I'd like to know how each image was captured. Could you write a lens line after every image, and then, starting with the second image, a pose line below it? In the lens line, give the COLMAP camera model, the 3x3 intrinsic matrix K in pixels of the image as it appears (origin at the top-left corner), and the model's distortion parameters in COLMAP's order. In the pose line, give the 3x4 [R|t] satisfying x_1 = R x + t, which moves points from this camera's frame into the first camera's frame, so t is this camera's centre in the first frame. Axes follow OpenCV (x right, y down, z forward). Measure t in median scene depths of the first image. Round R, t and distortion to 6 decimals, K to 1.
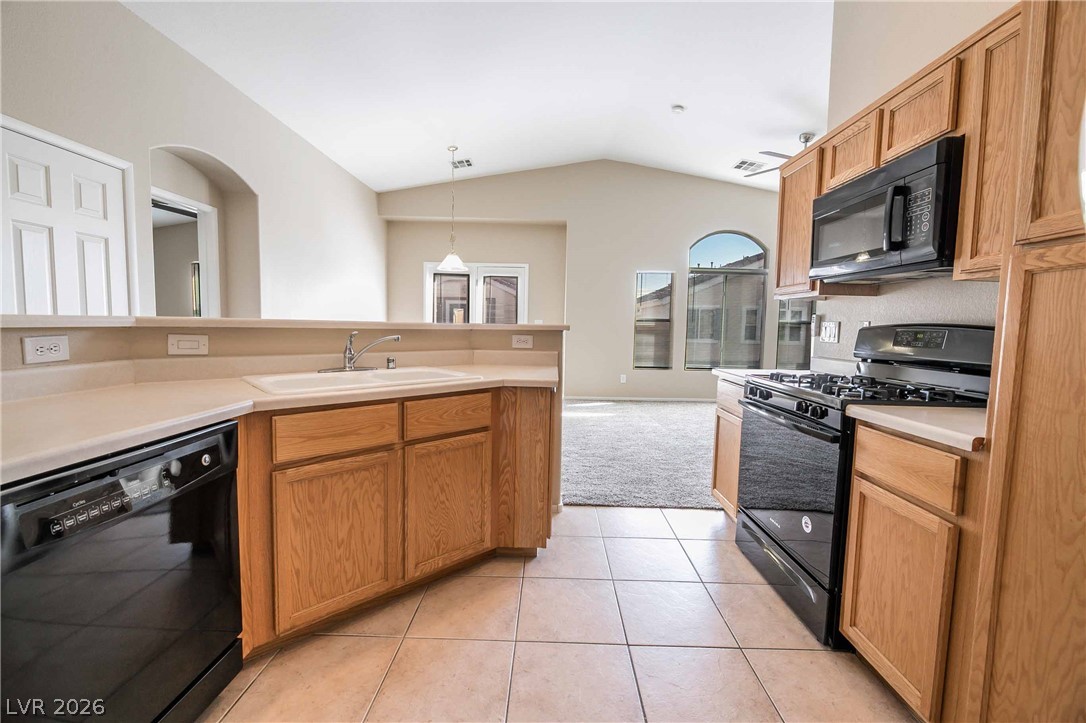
lens RADIAL K [[446.1, 0, 549.8], [0, 446.1, 358.2], [0, 0, 1]] dist [-0.000597, -0.002943]
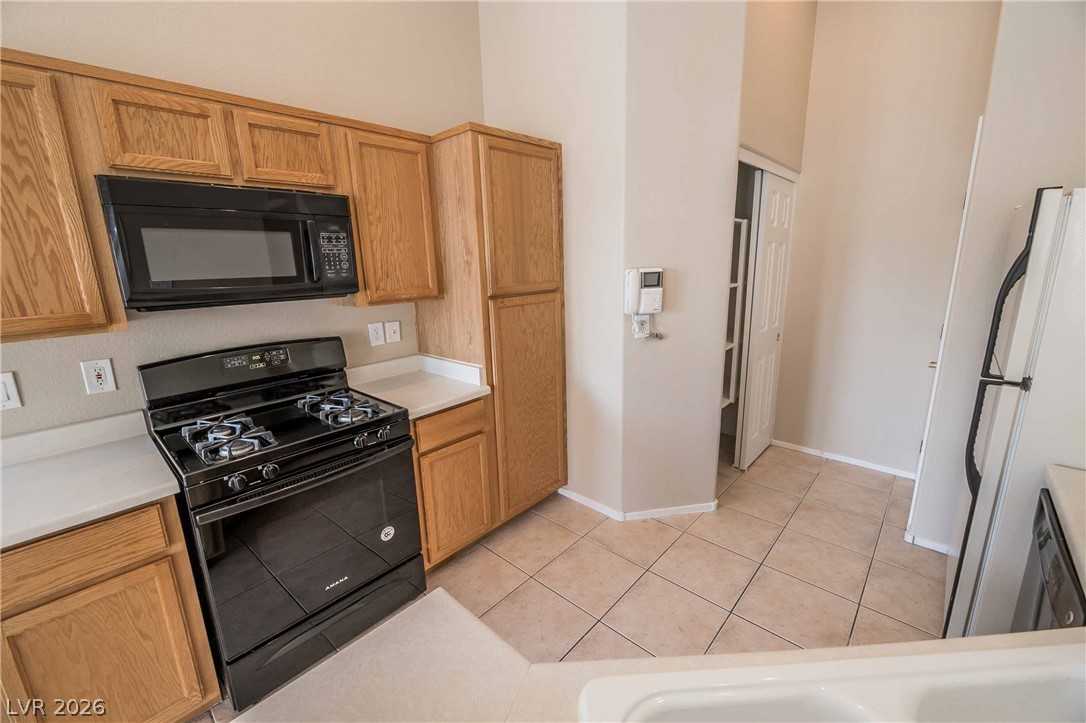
lens RADIAL K [[446.1, 0, 552.2], [0, 446.1, 357.9], [0, 0, 1]] dist [-0.000597, -0.002943]
pose [[-0.748044, -0.153319, 0.645696, -0.334966], [0.056960, 0.954525, 0.292640, -0.308596], [-0.661200, 0.255686, -0.705294, 1.278284]]
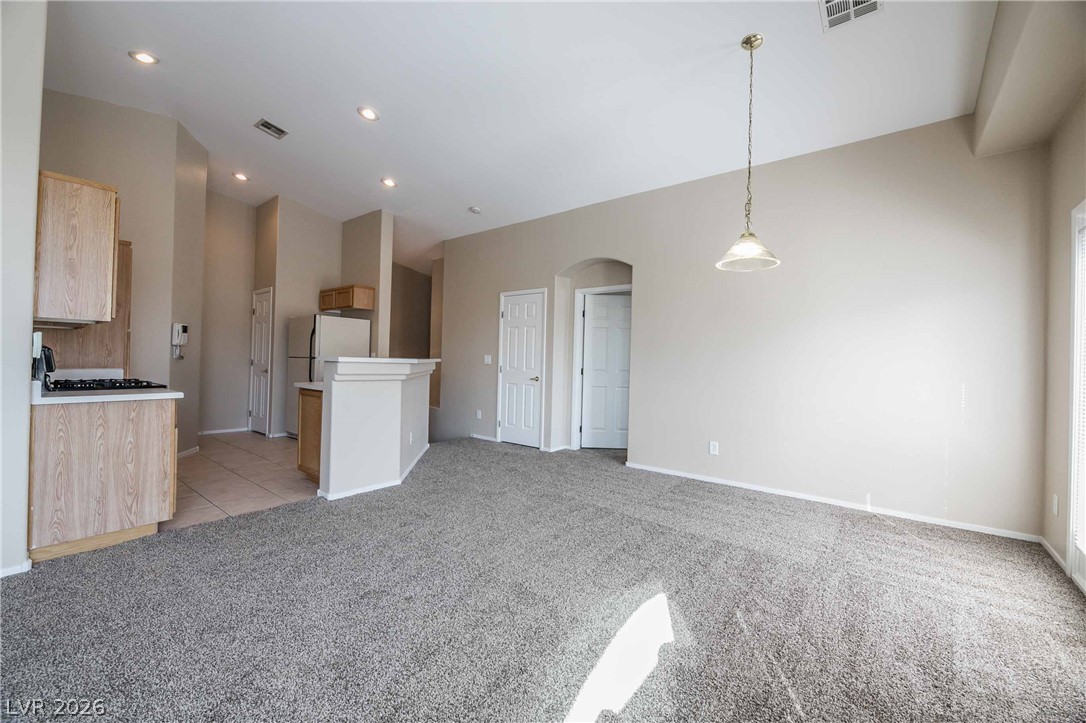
lens RADIAL K [[446.1, 0, 544.7], [0, 446.1, 353.9], [0, 0, 1]] dist [-0.000597, -0.002943]
pose [[-0.623878, -0.048876, -0.779992, 0.957405], [-0.096487, 0.995224, 0.014813, -0.237584], [0.775543, 0.084500, -0.625614, 3.360120]]
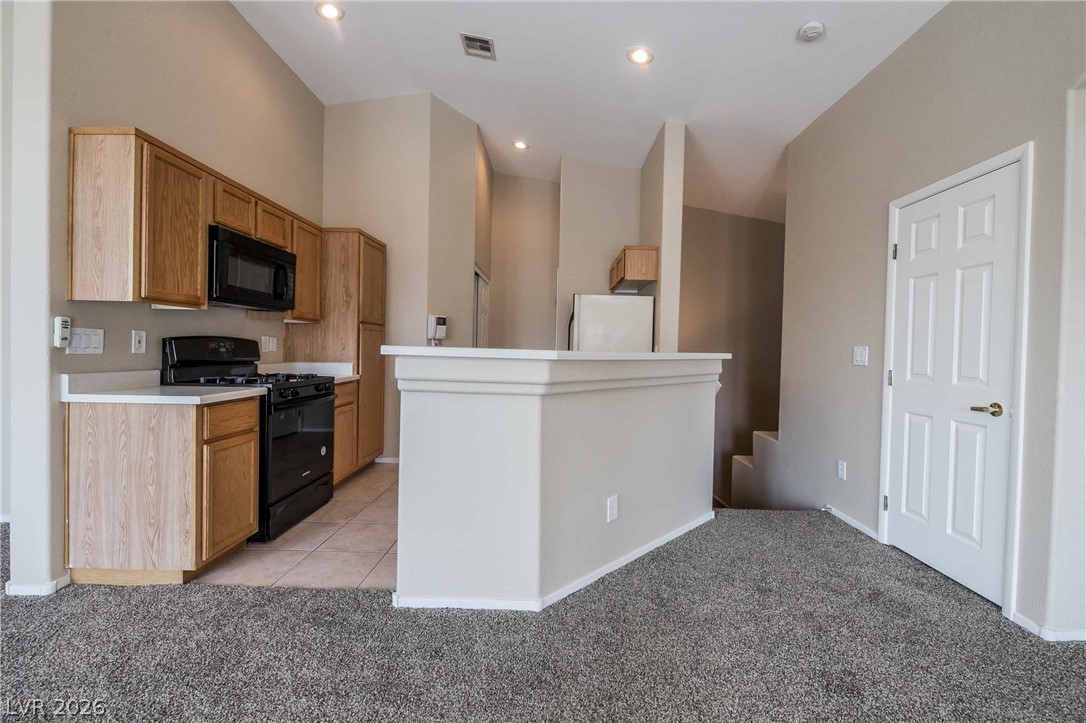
lens RADIAL K [[446.1, 0, 543.0], [0, 446.1, 357.5], [0, 0, 1]] dist [-0.000597, -0.002943]
pose [[-0.998868, -0.045649, 0.013364, -0.294108], [-0.044186, 0.994541, 0.094524, -0.197649], [-0.017606, 0.093827, -0.995433, 2.514536]]
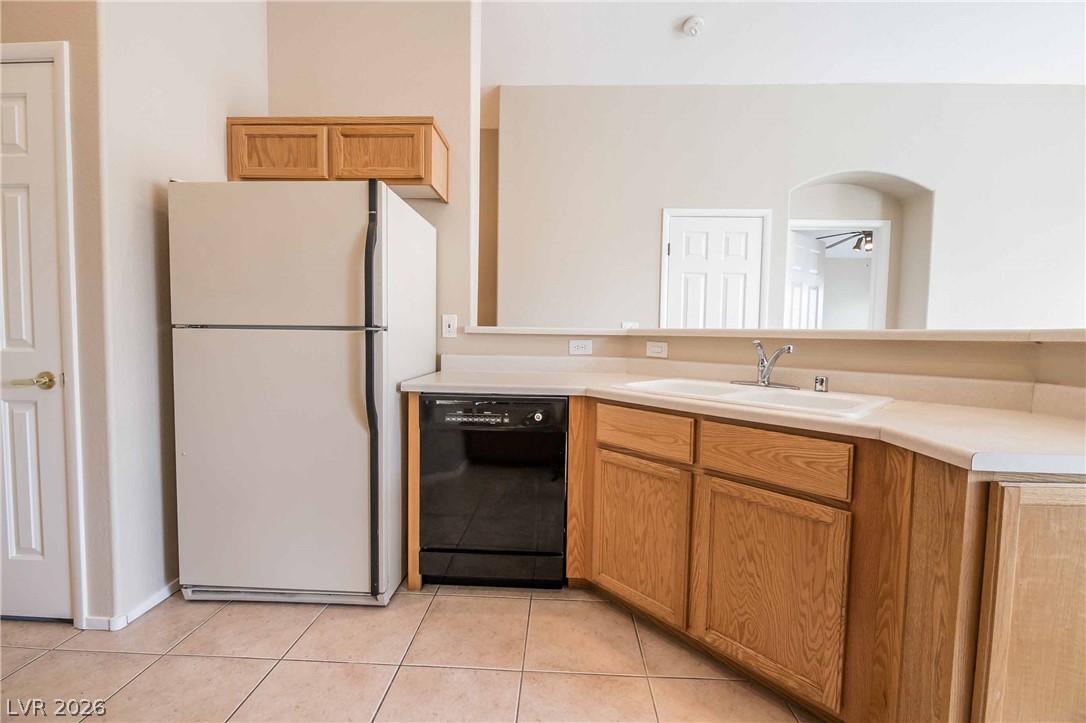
lens RADIAL K [[446.1, 0, 545.4], [0, 446.1, 355.6], [0, 0, 1]] dist [-0.000597, -0.002943]
pose [[-0.028051, 0.026689, -0.999250, 0.475772], [-0.091620, 0.995367, 0.029157, -0.019069], [0.995399, 0.092369, -0.025476, 0.652655]]
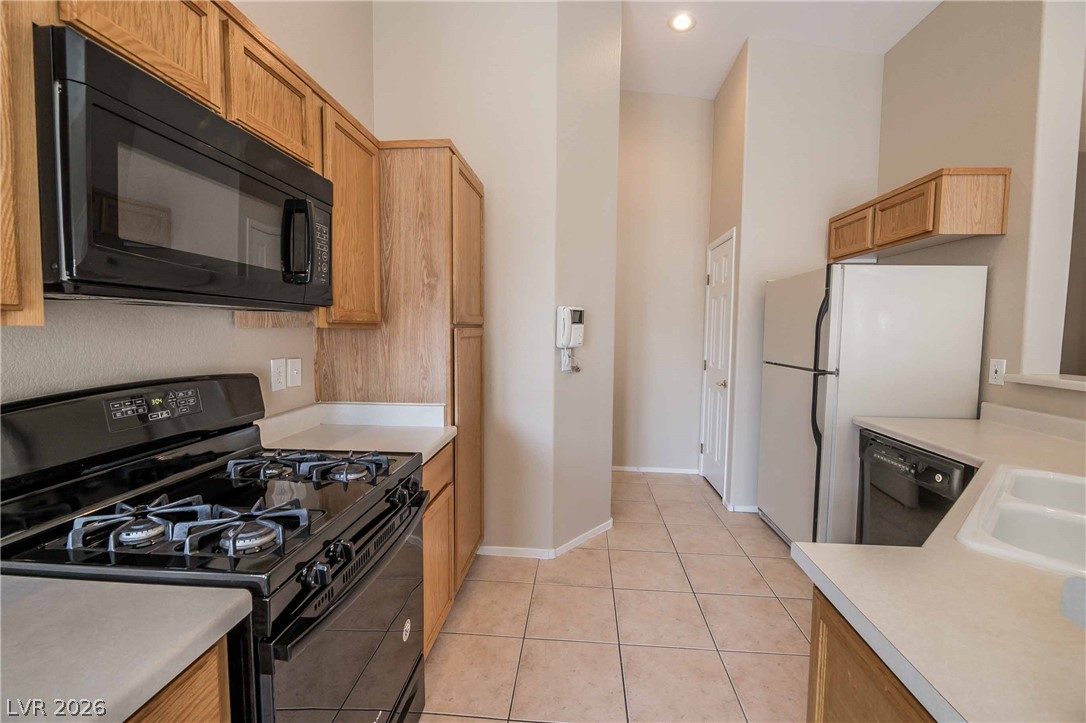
lens RADIAL K [[446.1, 0, 545.4], [0, 446.1, 357.6], [0, 0, 1]] dist [-0.000597, -0.002943]
pose [[-0.996531, -0.038042, 0.074022, 0.263815], [-0.027332, 0.989679, 0.140668, -0.207350], [-0.078609, 0.138157, -0.987286, 1.552632]]
